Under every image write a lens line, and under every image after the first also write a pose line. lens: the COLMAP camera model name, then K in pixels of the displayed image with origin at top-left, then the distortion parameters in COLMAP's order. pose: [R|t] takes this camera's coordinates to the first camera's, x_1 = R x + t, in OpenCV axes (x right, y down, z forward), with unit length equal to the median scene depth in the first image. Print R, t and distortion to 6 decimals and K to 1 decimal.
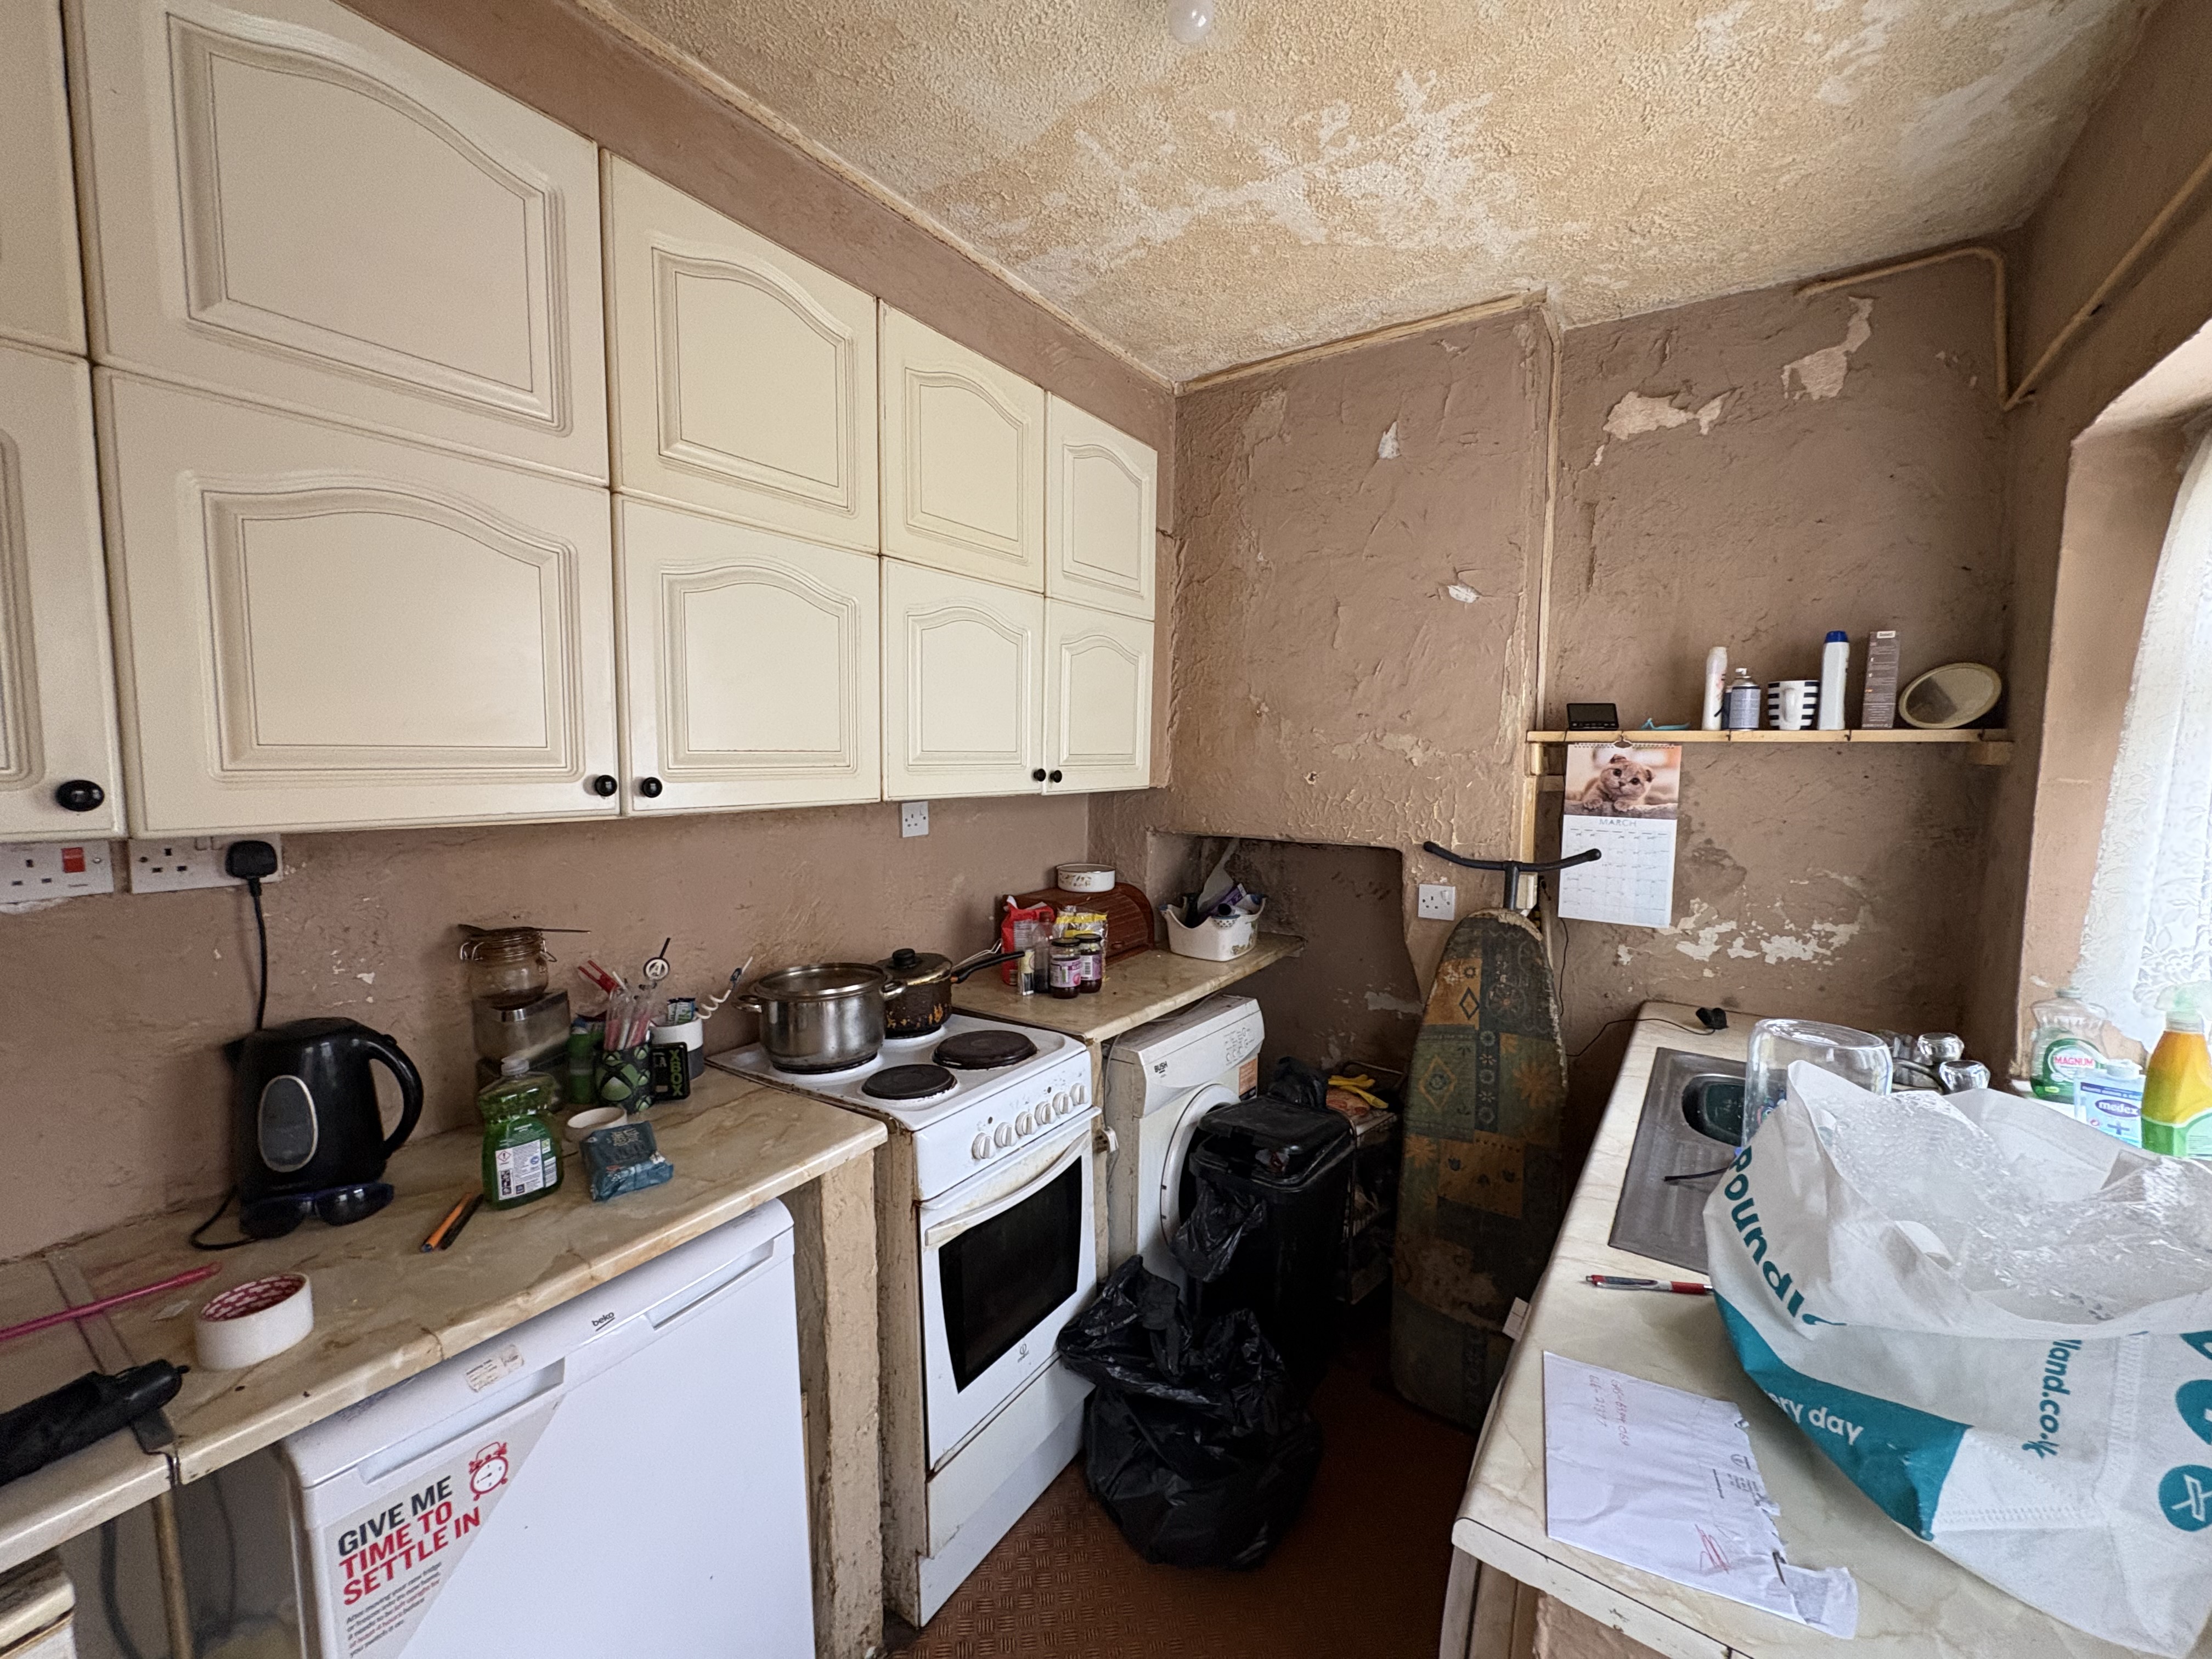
lens RADIAL K [[873.2, 0, 1117.3], [0, 873.2, 823.9], [0, 0, 1]] dist [0.000308, 0.000061]
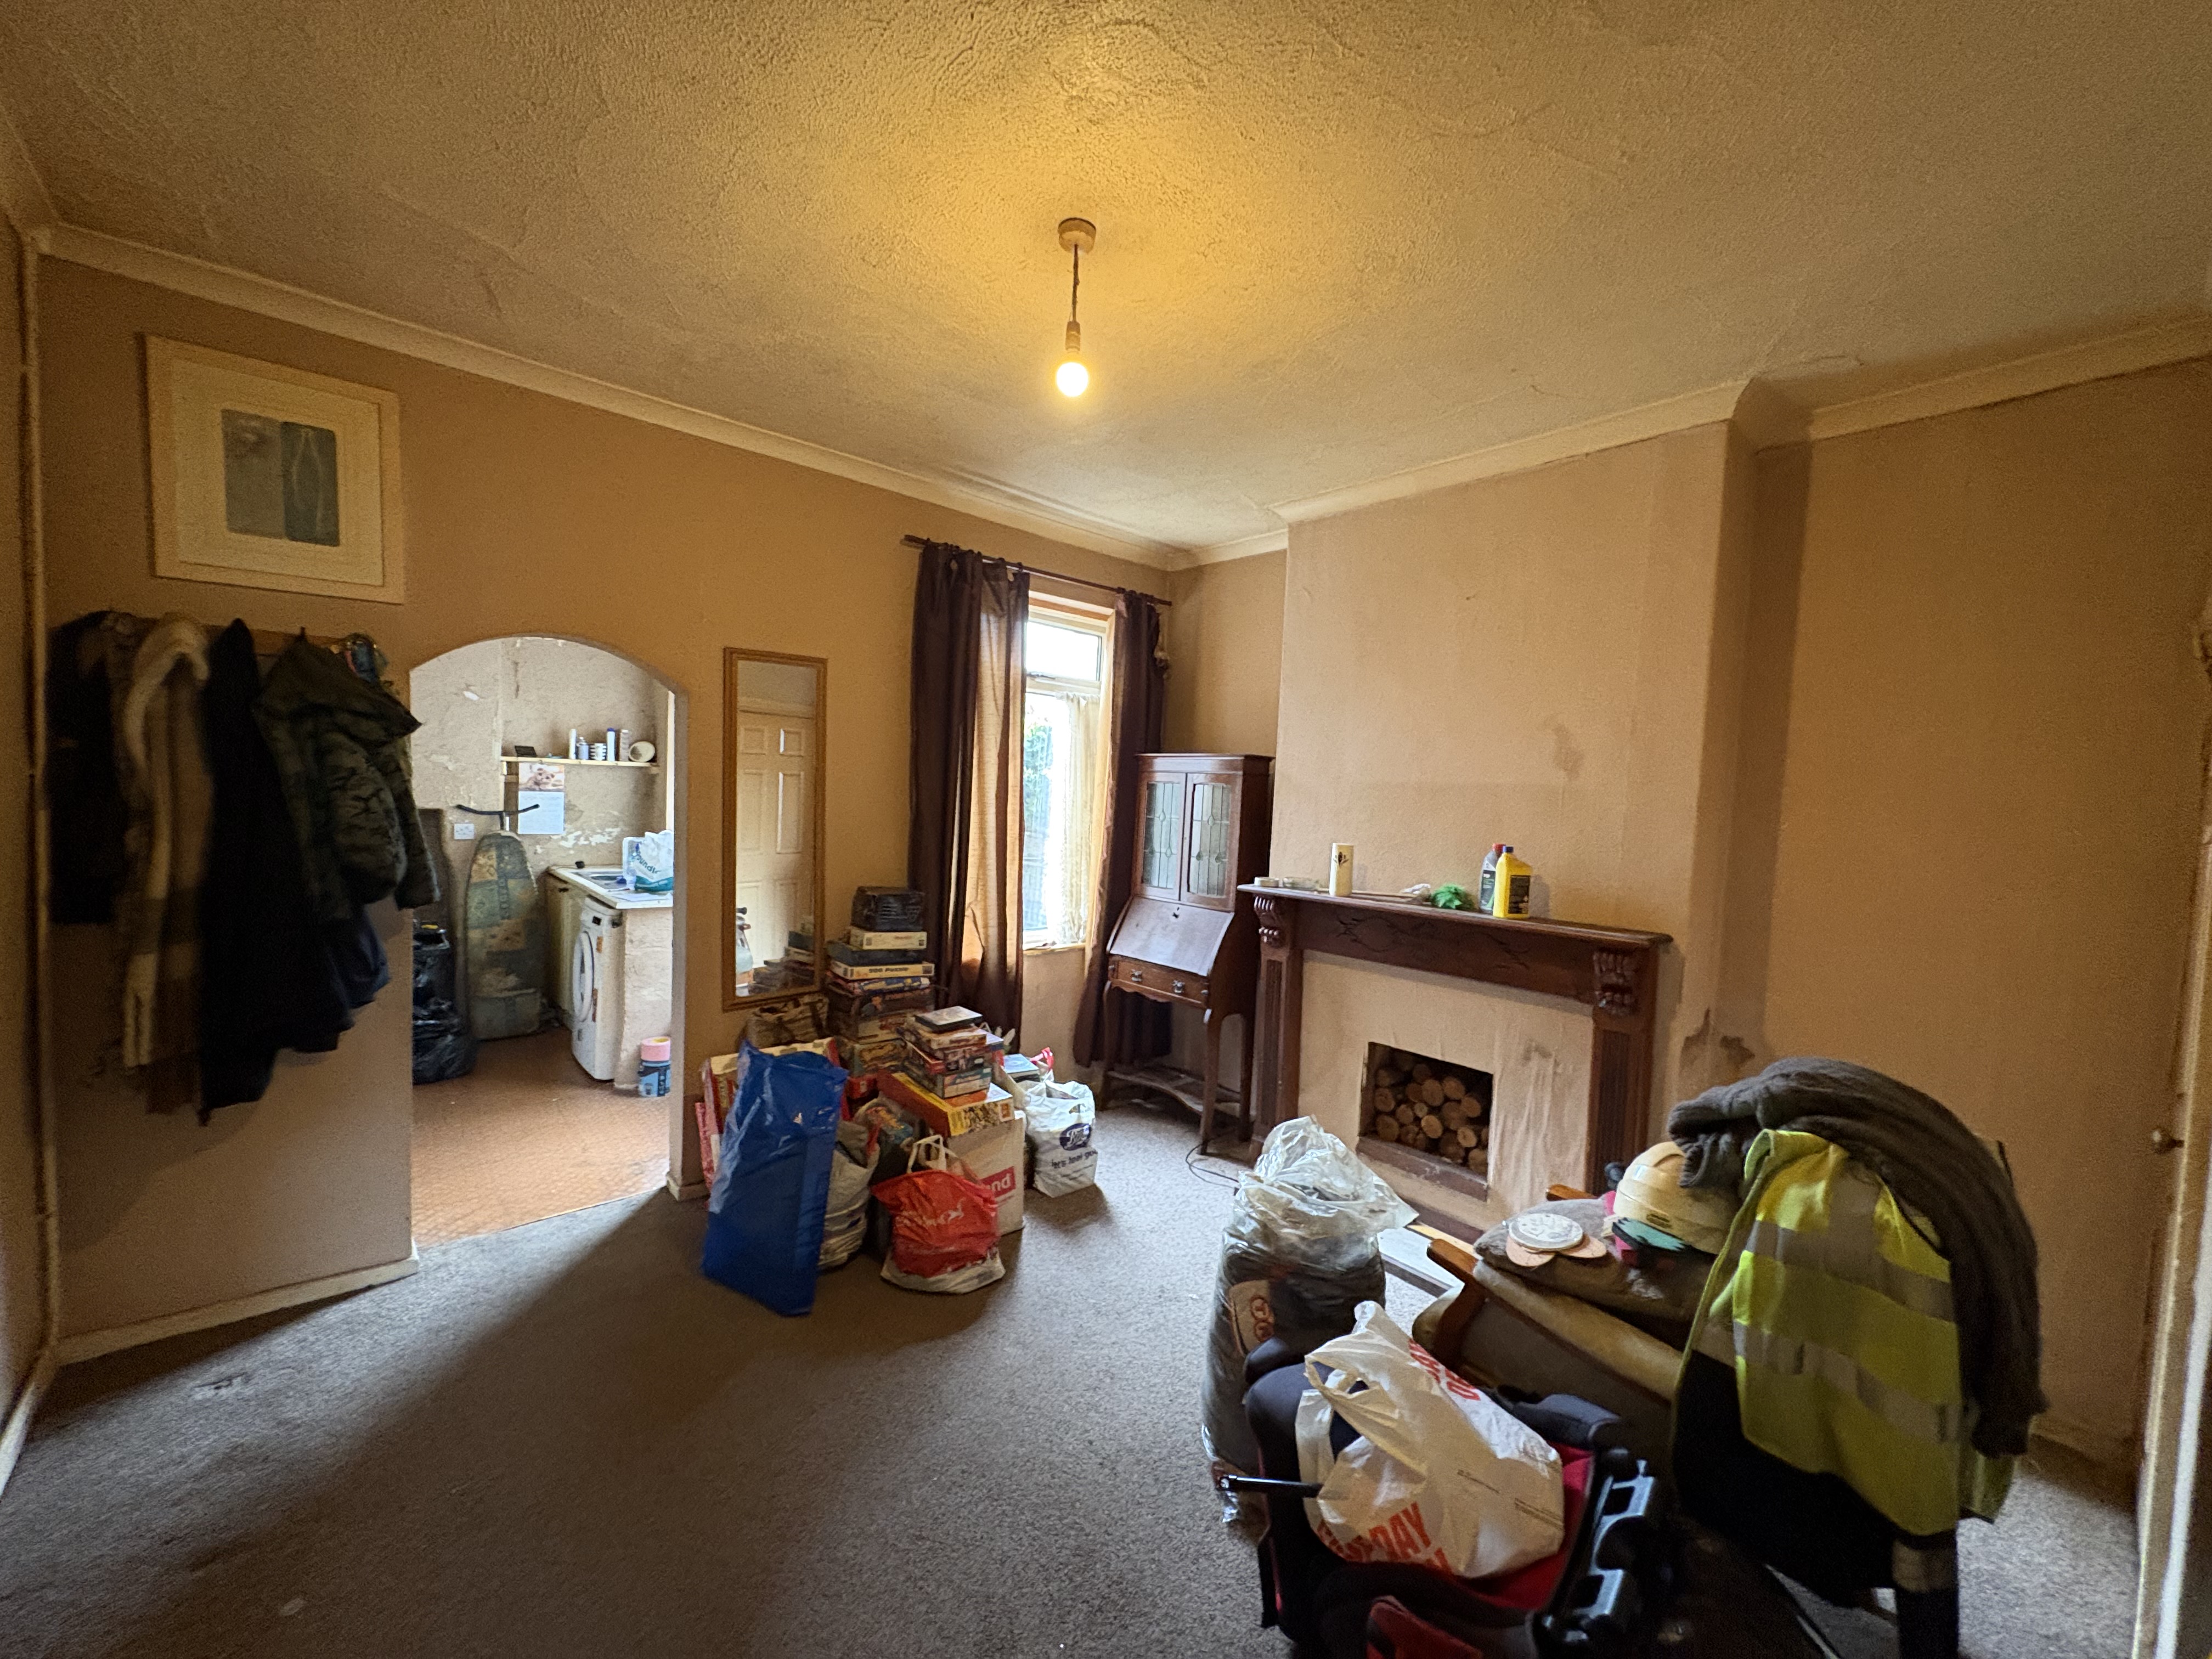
lens RADIAL K [[873.2, 0, 1114.0], [0, 873.2, 828.8], [0, 0, 1]] dist [0.000308, 0.000061]
pose [[0.230840, -0.048182, 0.971798, -1.534857], [0.041432, 0.998354, 0.039657, 0.068356], [-0.972109, 0.031110, 0.232456, -1.224409]]
